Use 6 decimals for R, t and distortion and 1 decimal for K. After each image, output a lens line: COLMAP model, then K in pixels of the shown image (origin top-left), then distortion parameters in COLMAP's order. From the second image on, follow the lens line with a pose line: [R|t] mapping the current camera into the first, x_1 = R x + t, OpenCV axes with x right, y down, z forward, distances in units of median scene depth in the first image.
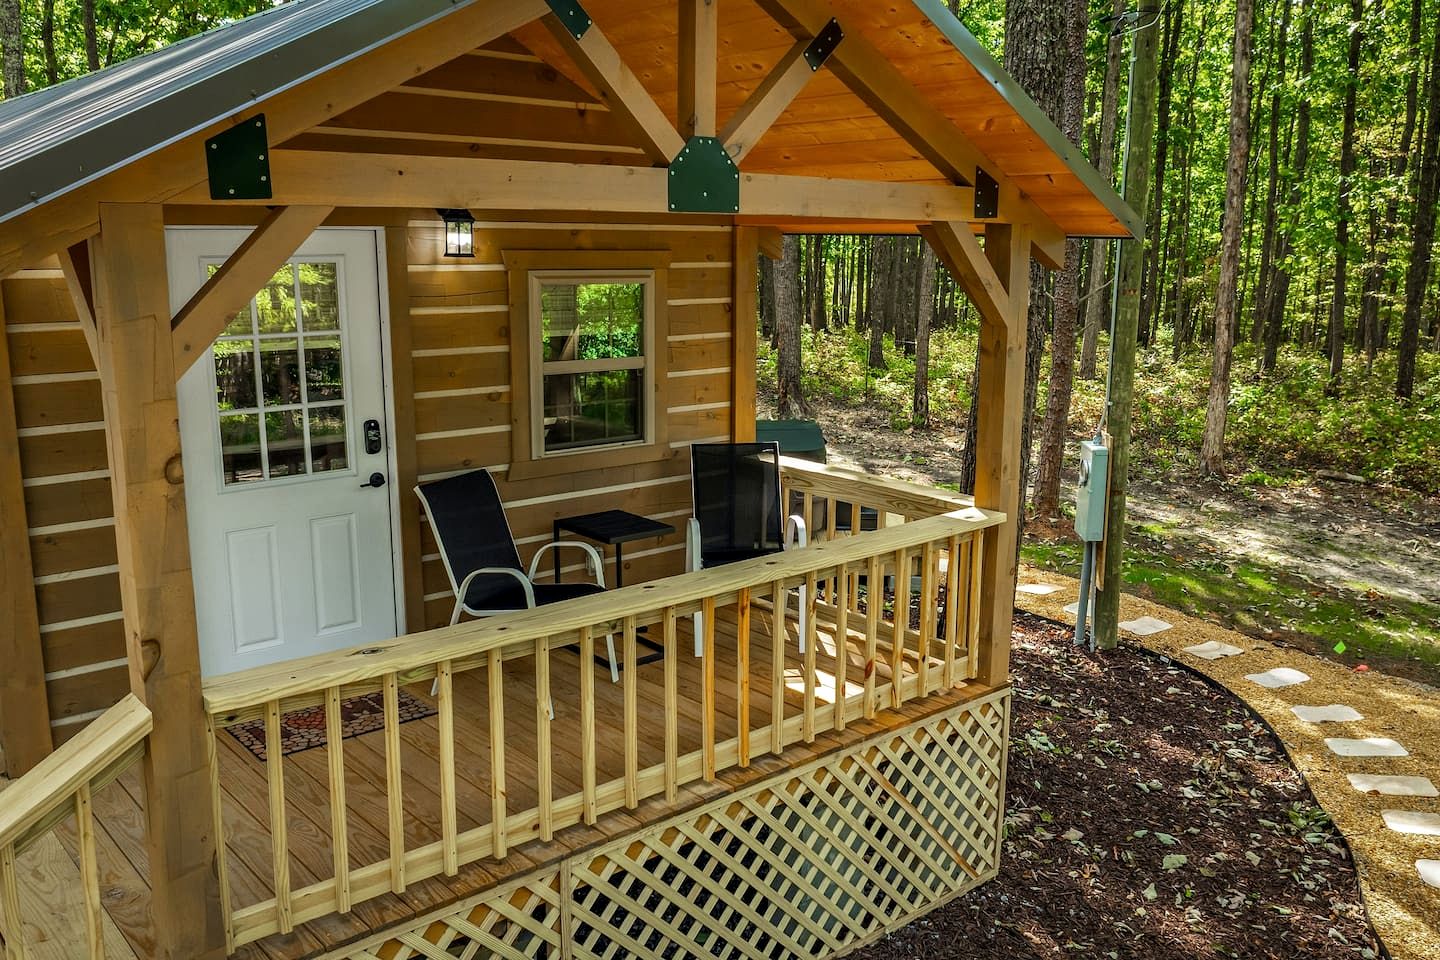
lens RADIAL K [[1208.1, 0, 720.0], [0, 1208.1, 480.0], [0, 0, 1]] dist [-0.008359, 0.000438]
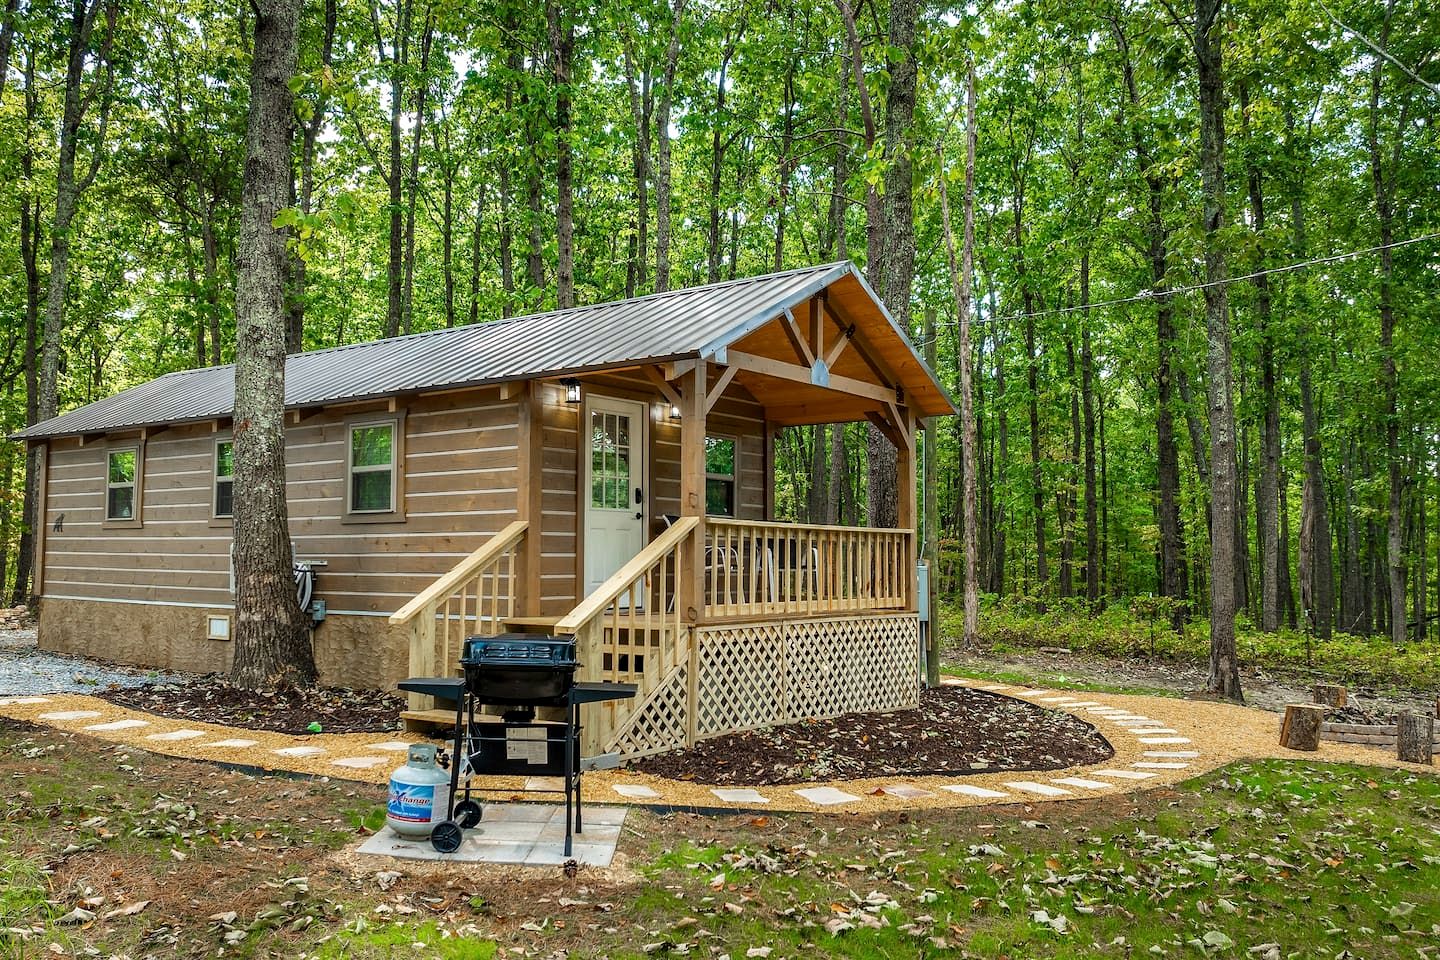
lens RADIAL K [[1208.1, 0, 720.0], [0, 1208.1, 480.0], [0, 0, 1]] dist [-0.008359, 0.000438]
pose [[0.978107, 0.007059, 0.207985, -0.624426], [0.047760, 0.965134, -0.257363, 0.530760], [-0.202550, 0.261662, 0.943667, -1.162068]]
